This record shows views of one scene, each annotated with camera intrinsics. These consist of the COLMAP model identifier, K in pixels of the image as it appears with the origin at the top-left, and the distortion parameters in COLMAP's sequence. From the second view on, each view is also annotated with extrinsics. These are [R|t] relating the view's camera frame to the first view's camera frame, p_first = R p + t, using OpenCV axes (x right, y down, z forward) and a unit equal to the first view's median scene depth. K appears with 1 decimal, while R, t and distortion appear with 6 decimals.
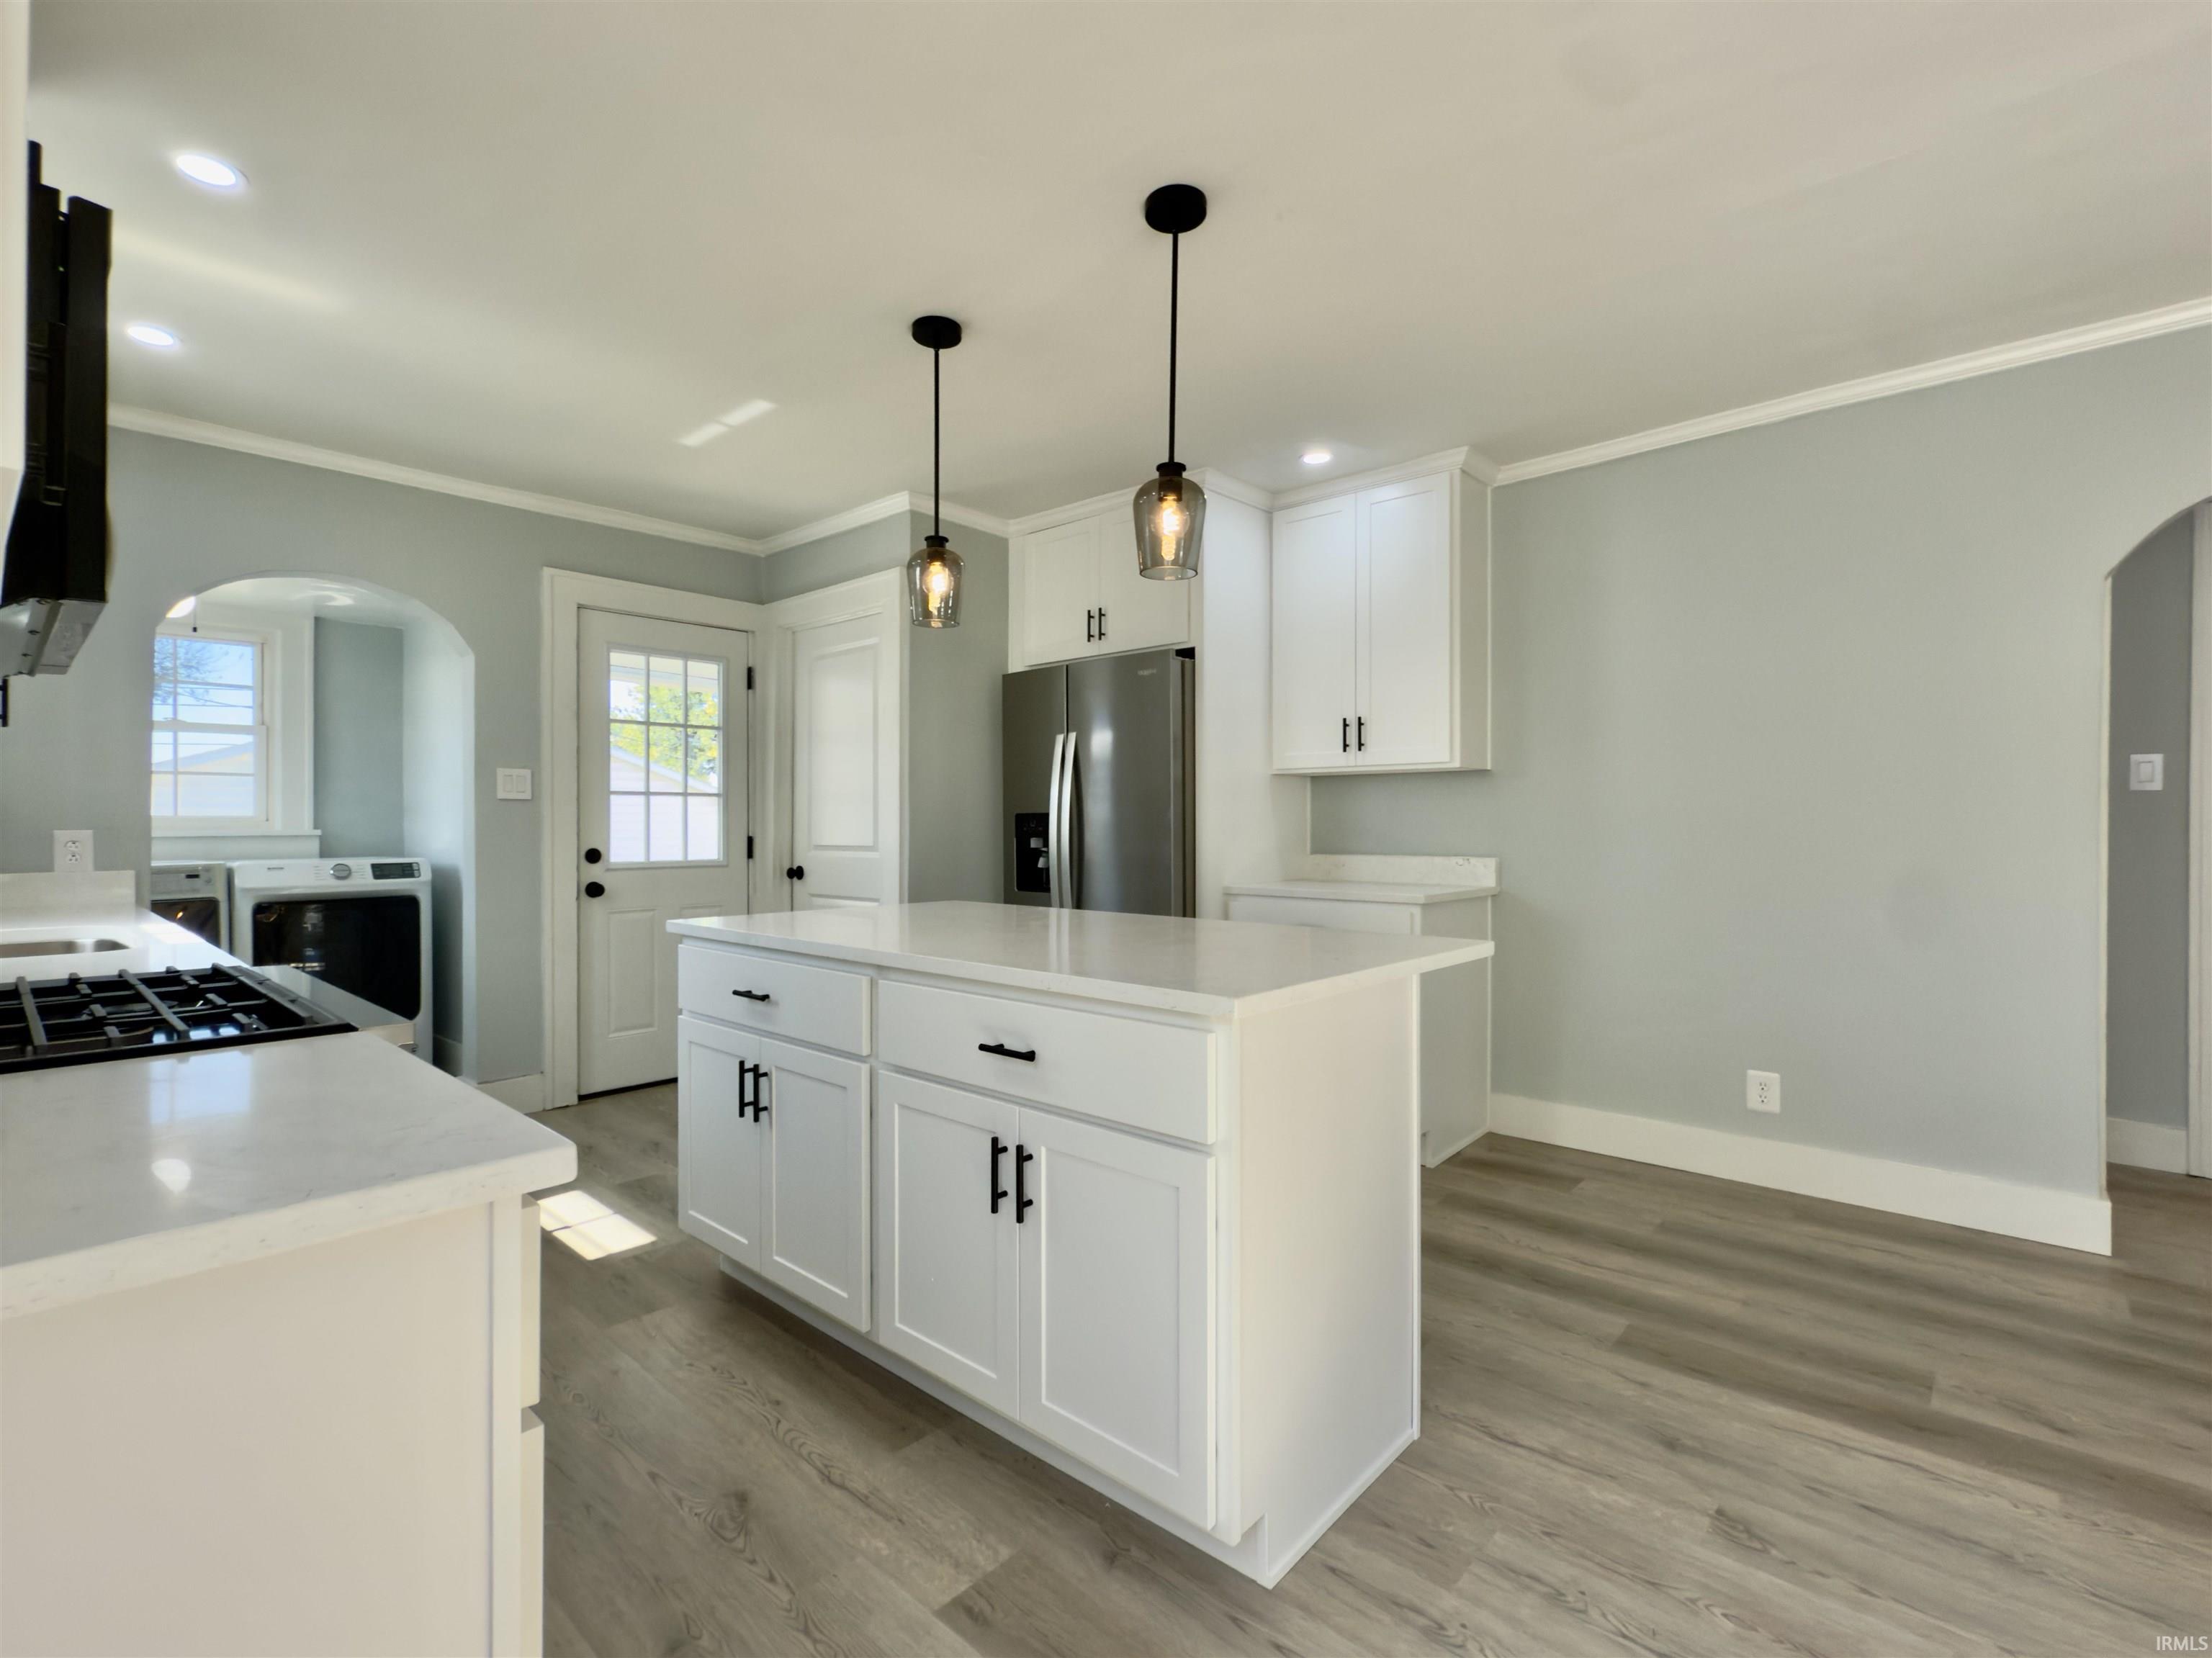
lens RADIAL K [[1014.0, 0, 1097.6], [0, 1014.0, 827.5], [0, 0, 1]] dist [-0.002703, -0.000493]
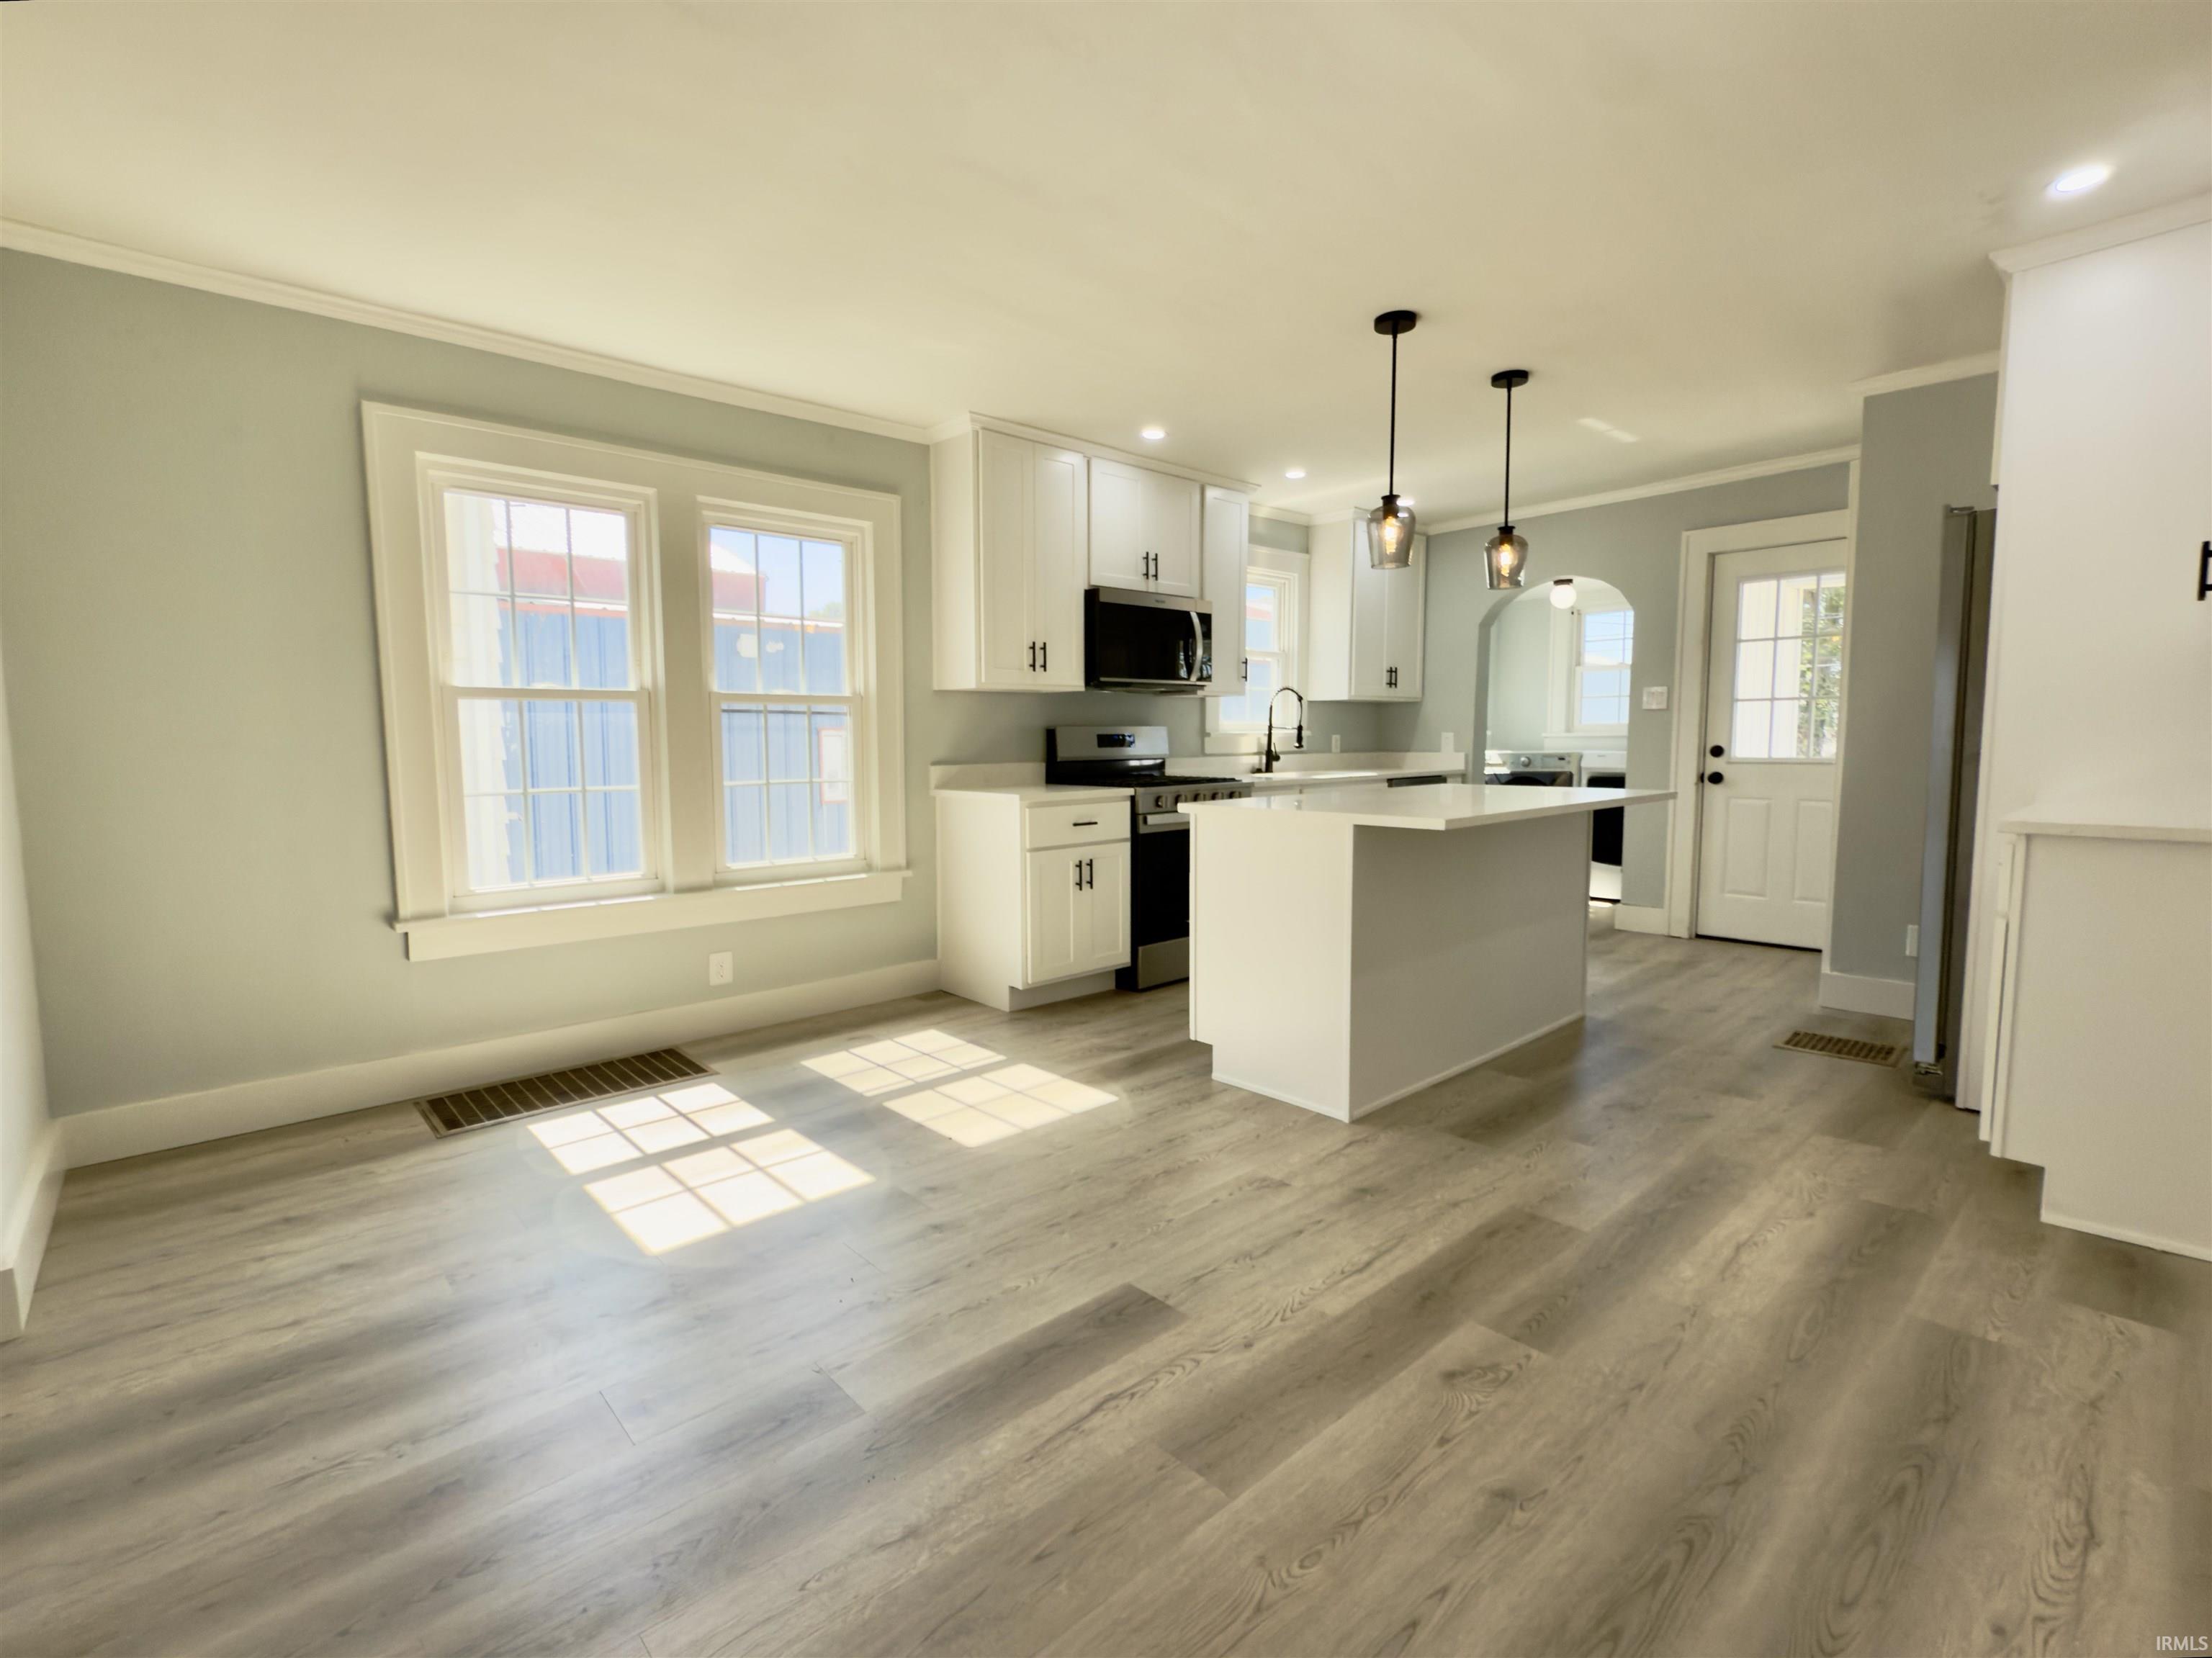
lens RADIAL K [[1014.0, 0, 1097.6], [0, 1014.0, 827.5], [0, 0, 1]] dist [-0.002703, -0.000493]
pose [[-0.088664, 0.091698, -0.991832, 1.347176], [0.010267, 0.995785, 0.091146, -0.000860], [0.996009, -0.002102, -0.089232, 0.544596]]
